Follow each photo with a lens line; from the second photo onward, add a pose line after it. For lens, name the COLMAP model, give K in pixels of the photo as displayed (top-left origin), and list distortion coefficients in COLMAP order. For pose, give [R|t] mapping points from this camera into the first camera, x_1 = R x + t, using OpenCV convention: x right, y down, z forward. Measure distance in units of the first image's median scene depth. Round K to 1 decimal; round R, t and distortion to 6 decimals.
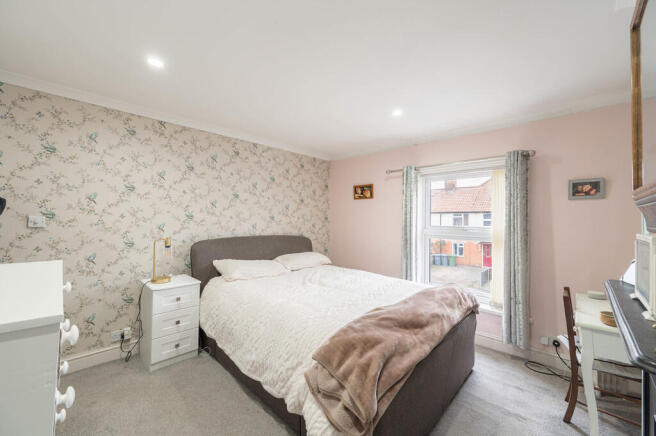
lens RADIAL K [[255.8, 0, 326.7], [0, 255.8, 216.2], [0, 0, 1]] dist [0.001185, 0.000099]
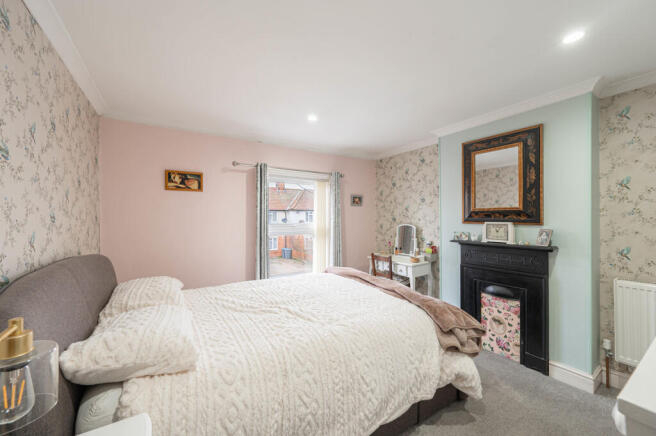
lens RADIAL K [[255.8, 0, 326.7], [0, 255.8, 216.2], [0, 0, 1]] dist [0.001185, 0.000099]
pose [[0.228630, 0.004084, 0.973505, -0.493092], [0.001666, 0.999988, -0.004587, 0.009972], [-0.973512, 0.002670, 0.228620, 0.452332]]
